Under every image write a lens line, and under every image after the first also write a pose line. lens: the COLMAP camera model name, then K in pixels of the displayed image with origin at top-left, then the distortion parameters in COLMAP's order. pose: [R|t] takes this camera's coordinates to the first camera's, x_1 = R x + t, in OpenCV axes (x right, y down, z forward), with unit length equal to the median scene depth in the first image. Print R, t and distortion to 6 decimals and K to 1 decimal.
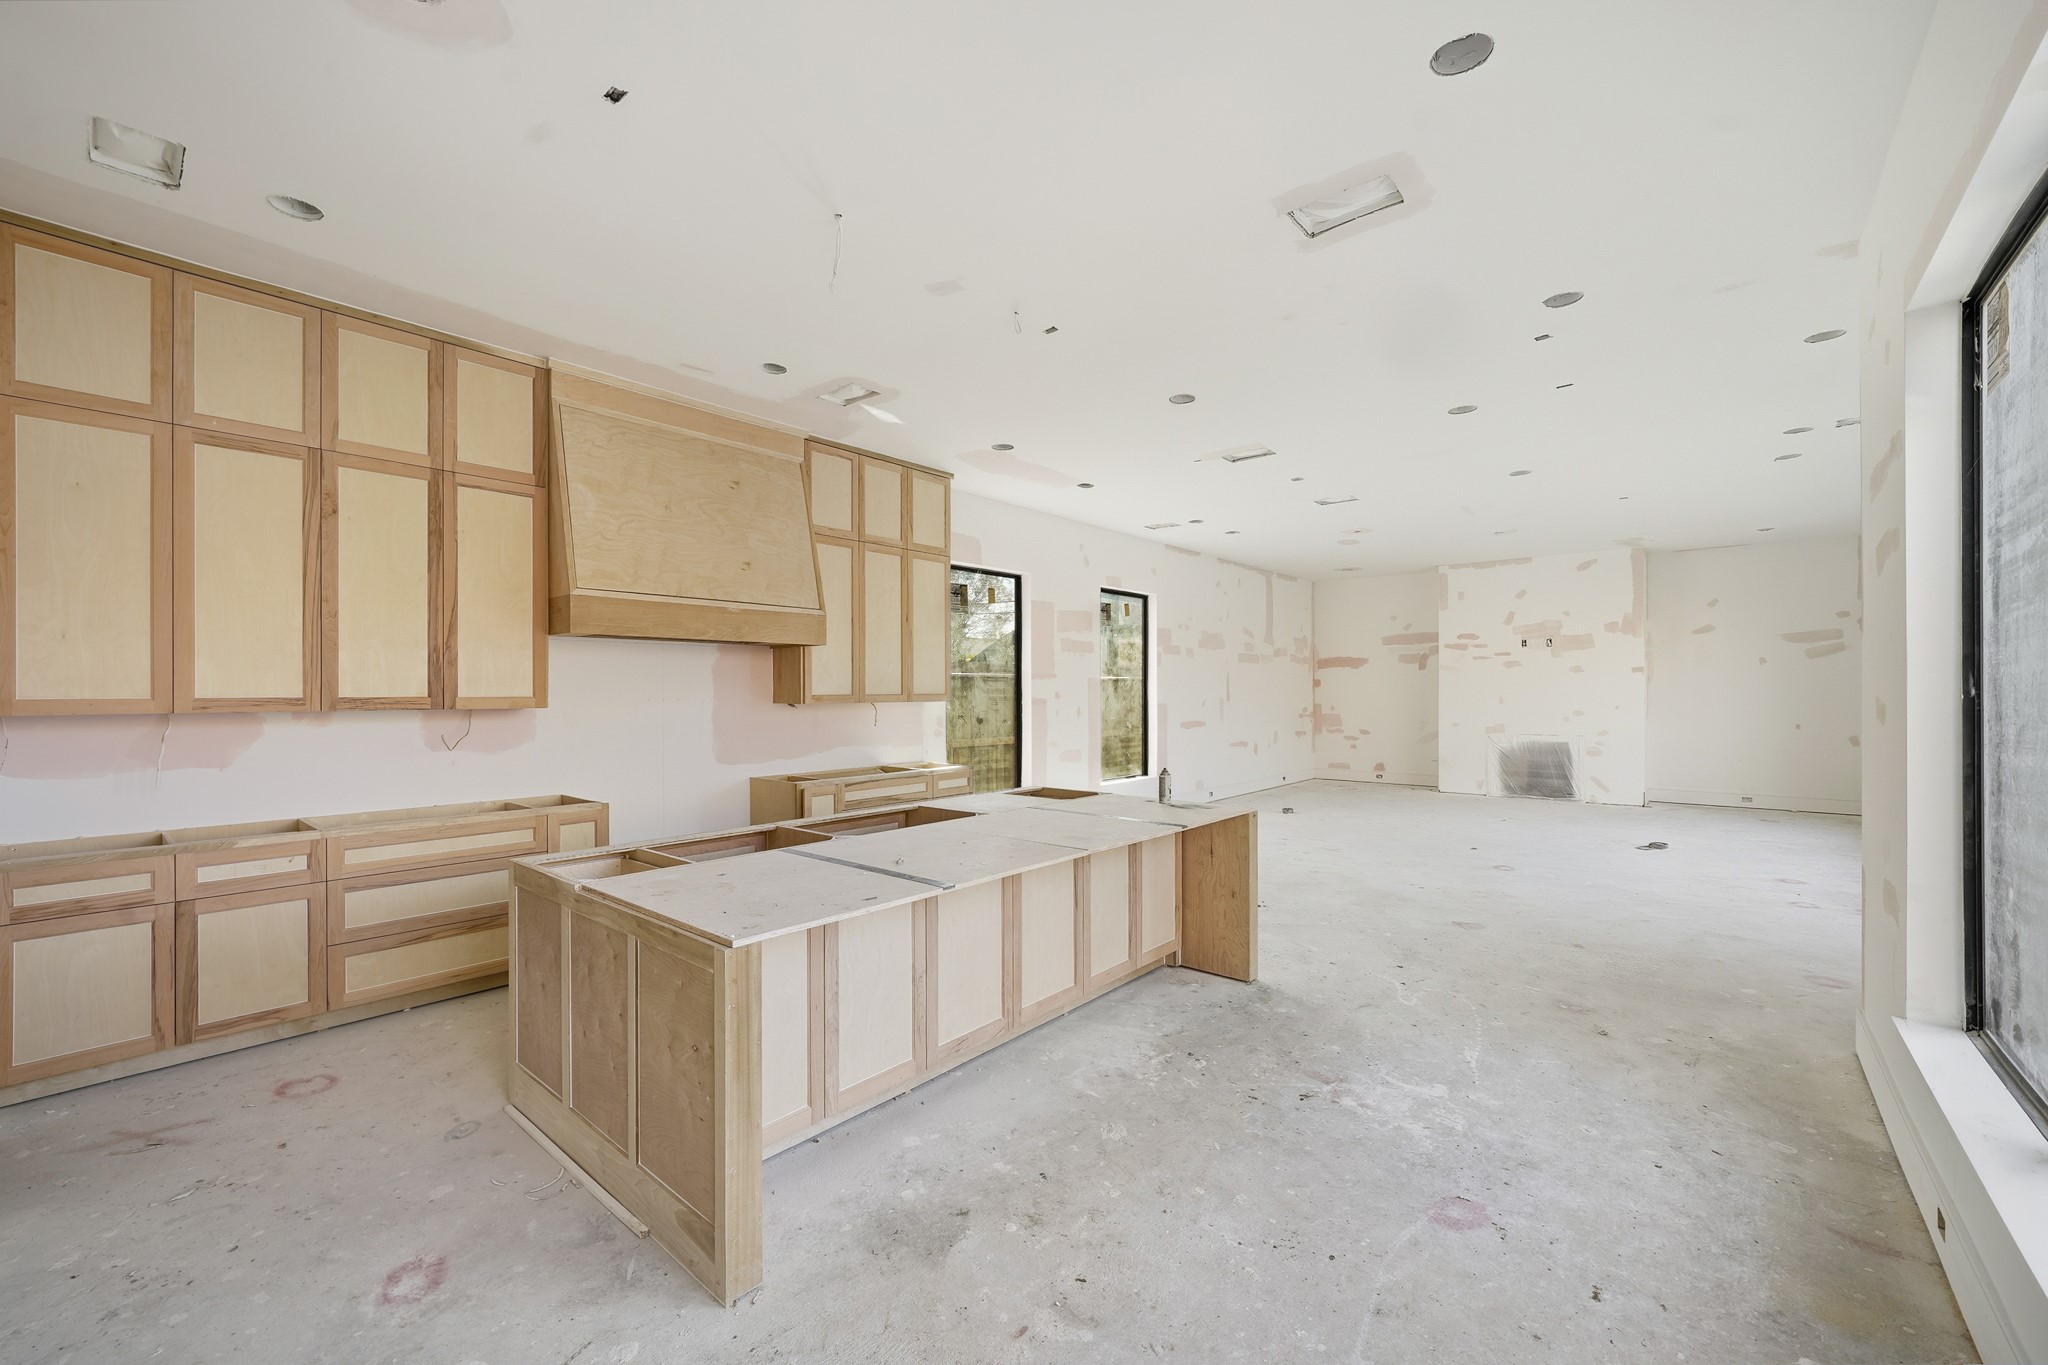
lens RADIAL K [[801.5, 0, 1024.0], [0, 801.5, 682.5], [0, 0, 1]] dist [-0.007061, -0.000001]
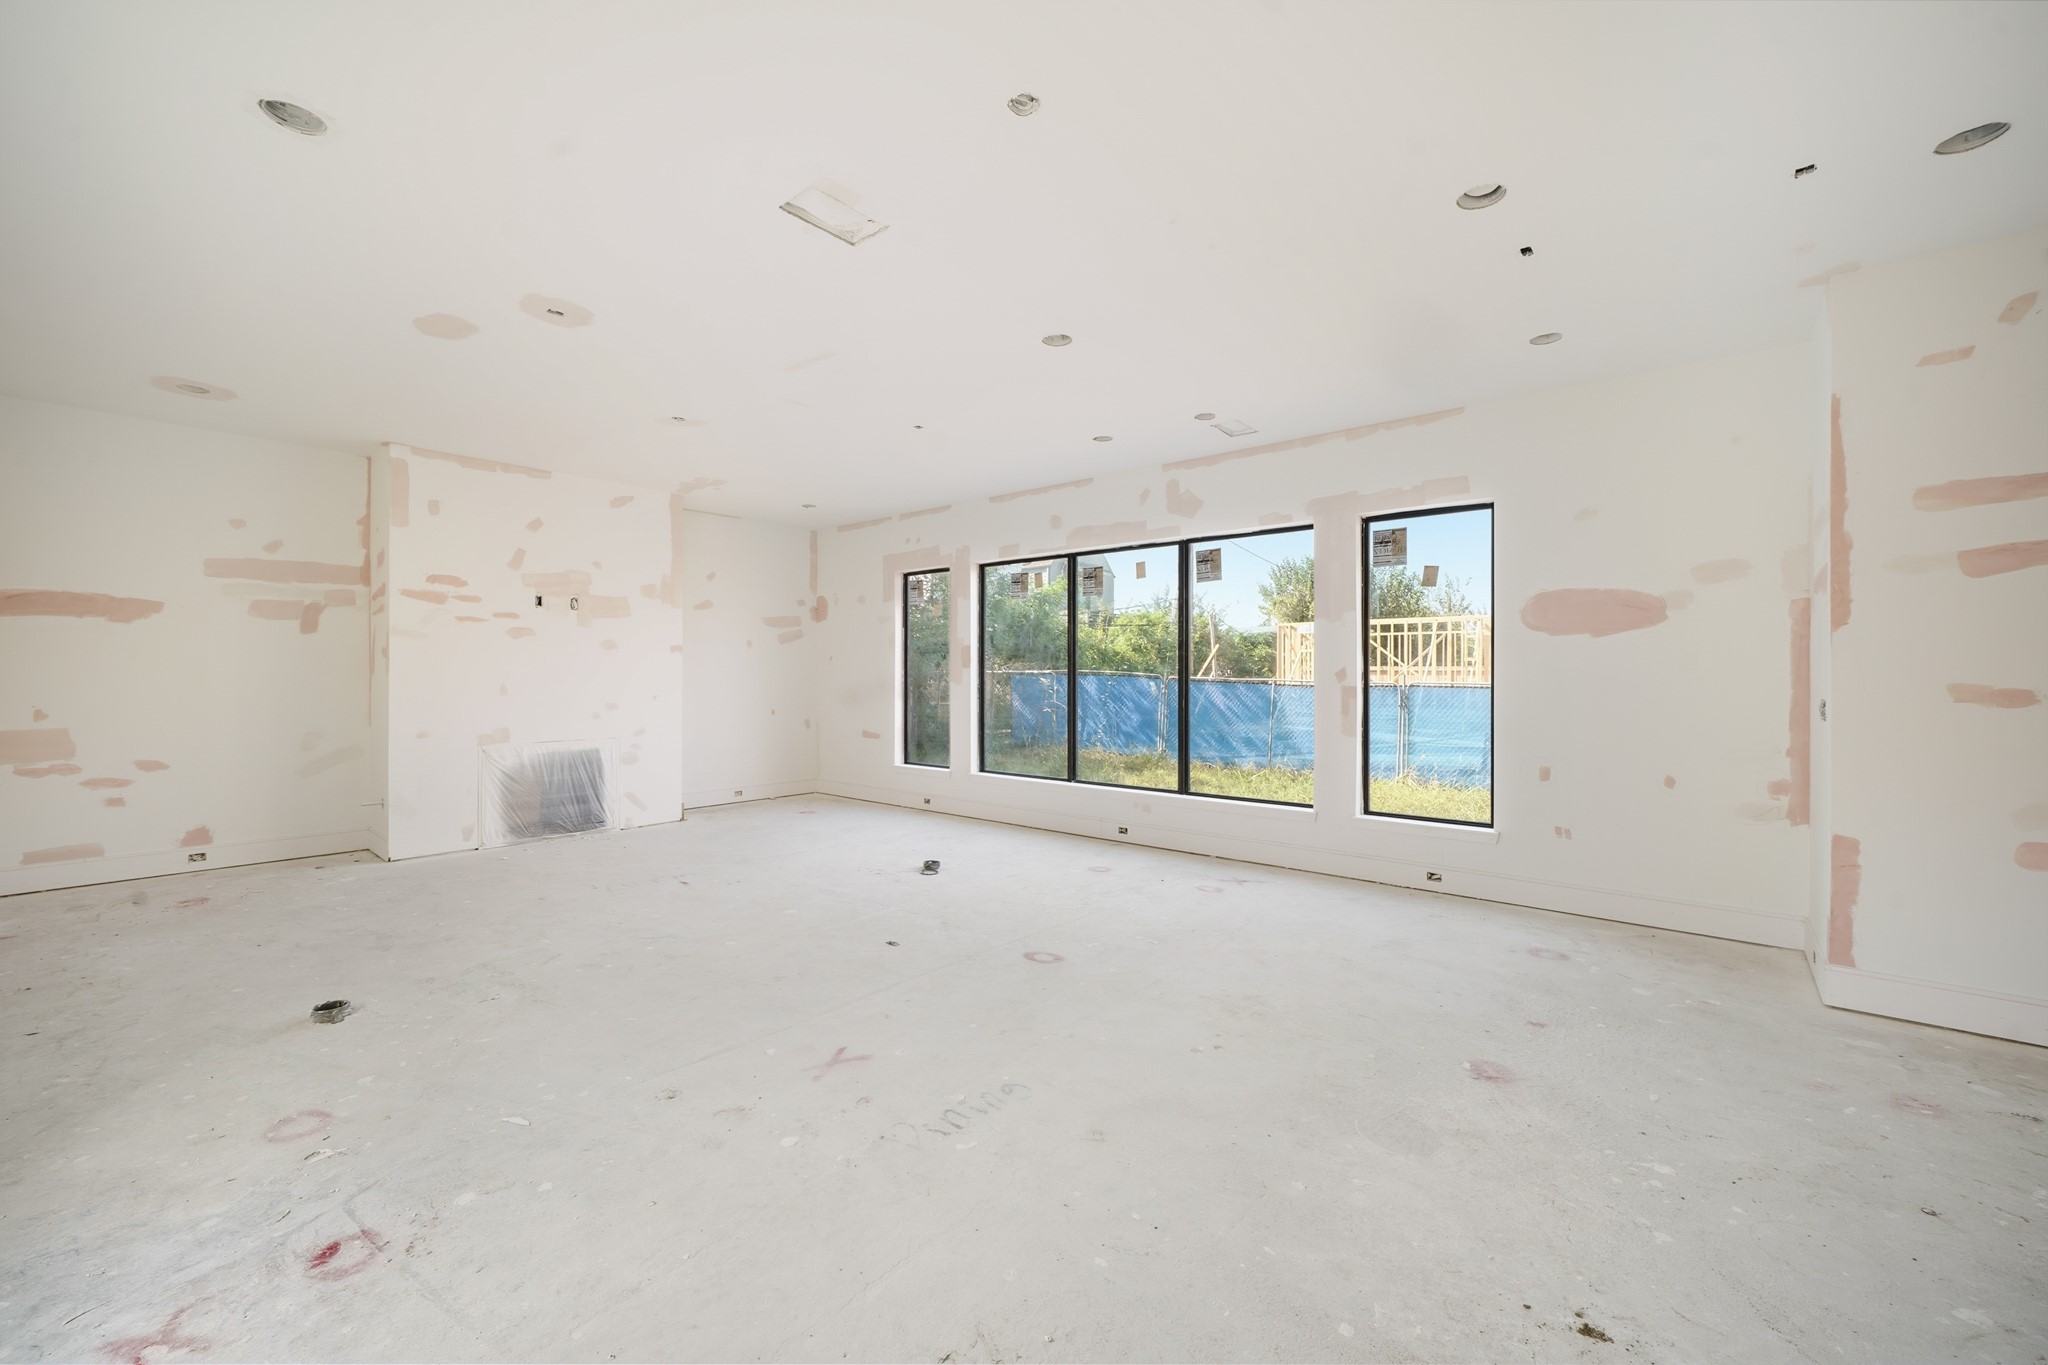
lens RADIAL K [[801.5, 0, 1024.0], [0, 801.5, 682.5], [0, 0, 1]] dist [-0.007061, -0.000001]
pose [[0.010396, -0.005741, 0.999929, -0.016567], [-0.012744, 0.999902, 0.005873, 0.007990], [-0.999865, -0.012804, 0.010322, 0.619244]]
